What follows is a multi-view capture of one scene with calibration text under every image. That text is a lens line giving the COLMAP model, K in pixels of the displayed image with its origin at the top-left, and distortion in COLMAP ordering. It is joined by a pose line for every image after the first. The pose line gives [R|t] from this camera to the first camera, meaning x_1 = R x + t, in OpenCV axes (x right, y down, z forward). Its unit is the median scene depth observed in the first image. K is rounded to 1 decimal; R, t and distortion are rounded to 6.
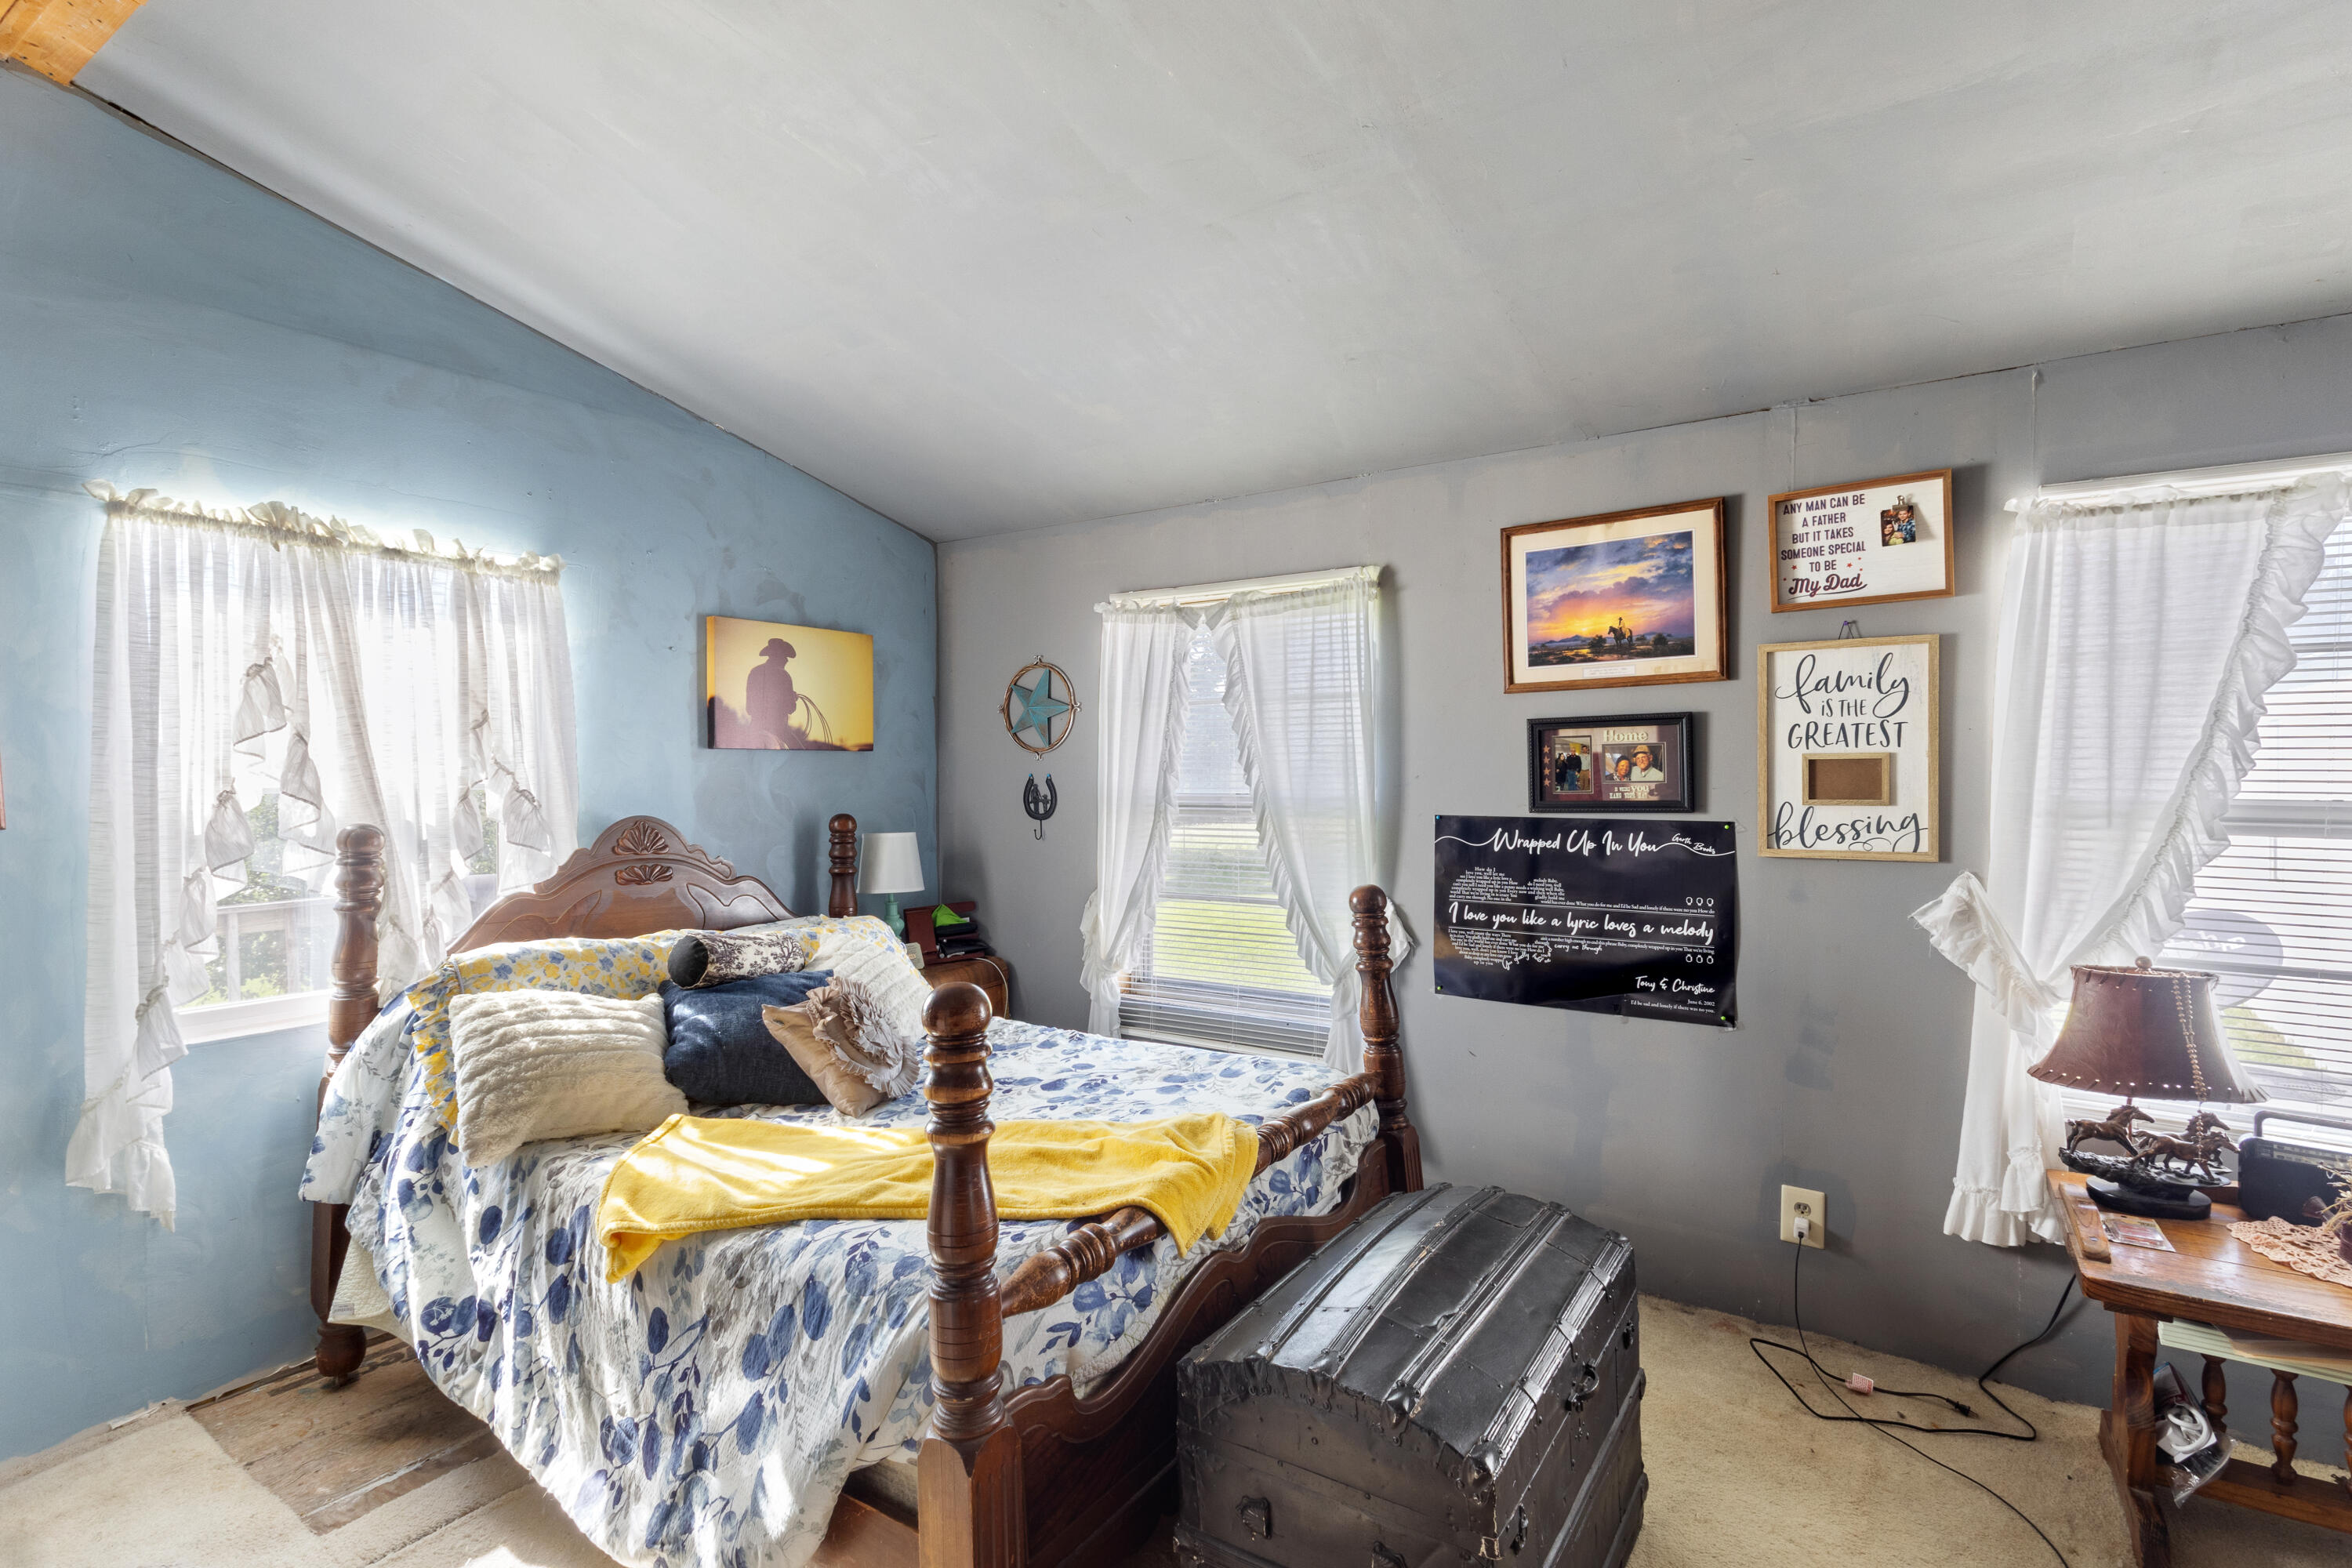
lens RADIAL K [[1085.6, 0, 1176.0], [0, 1085.6, 784.0], [0, 0, 1]] dist [0.001035, 0.000130]
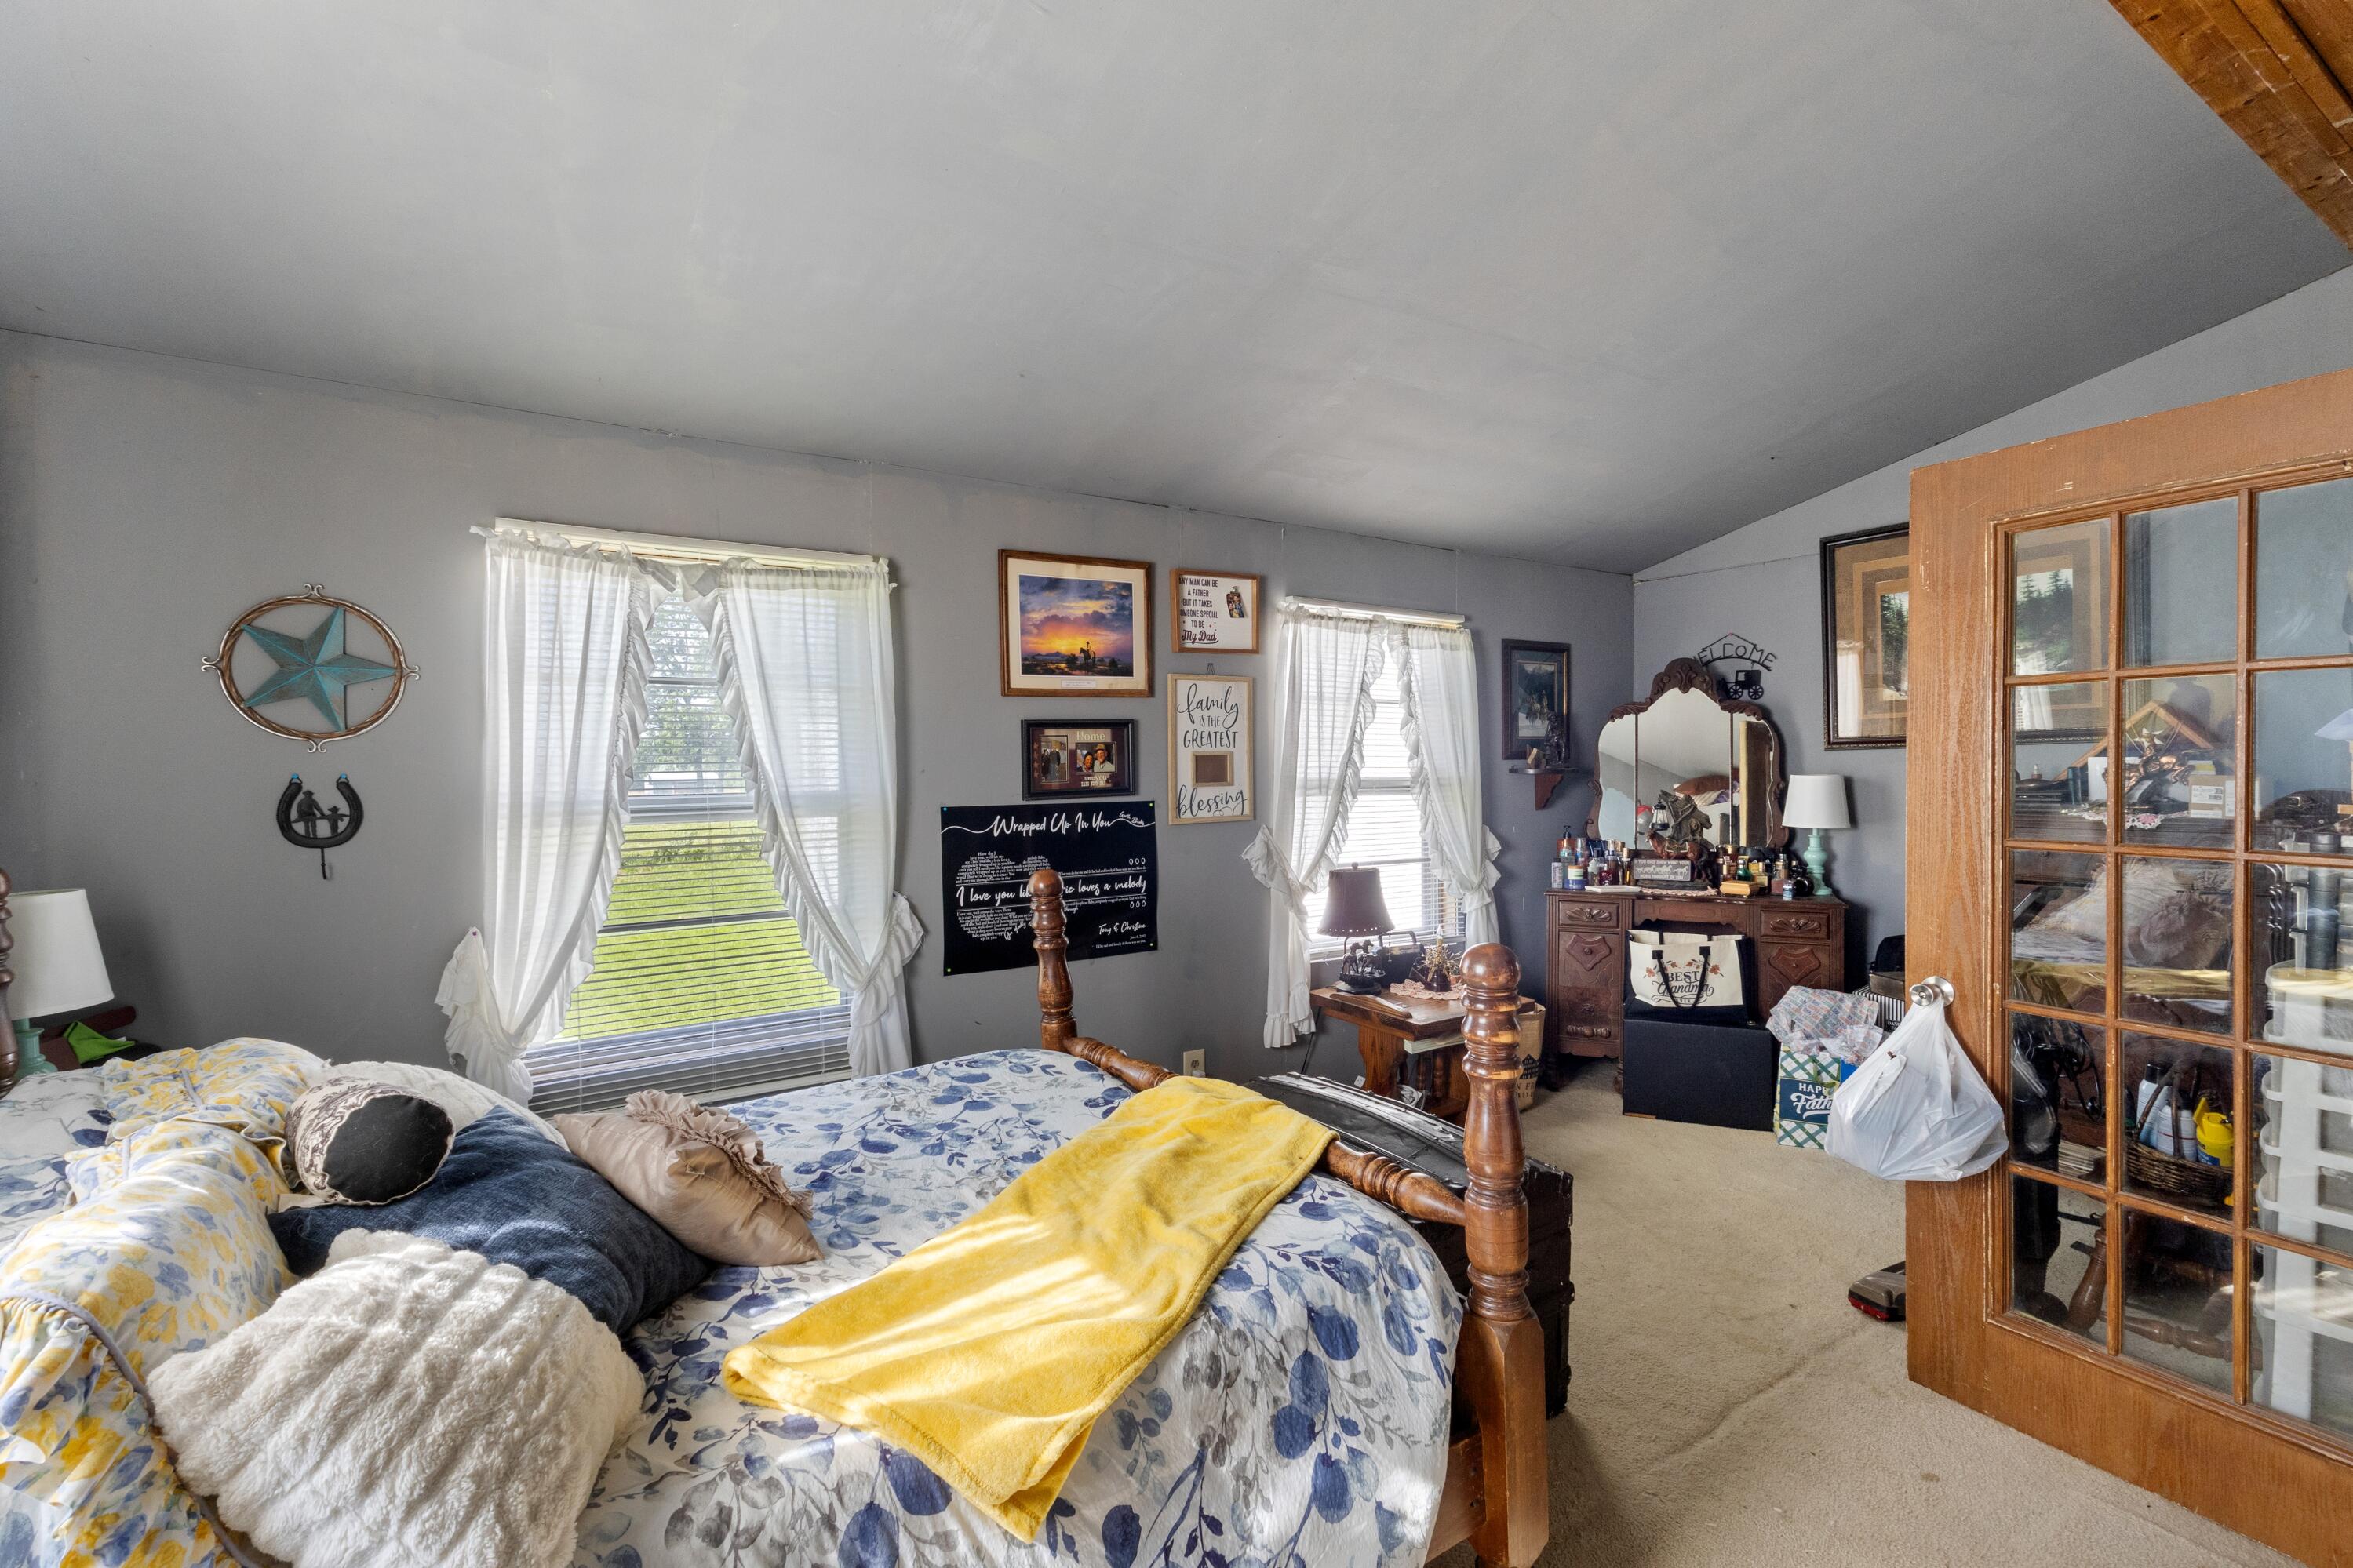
lens RADIAL K [[1068.5, 0, 1176.5], [0, 1068.5, 784.0], [0, 0, 1]] dist [0.002110, 0.000395]
pose [[0.394851, -0.021123, 0.918502, -0.712877], [0.017322, 0.999729, 0.015545, -0.006716], [-0.918582, 0.009772, 0.395110, 0.435797]]
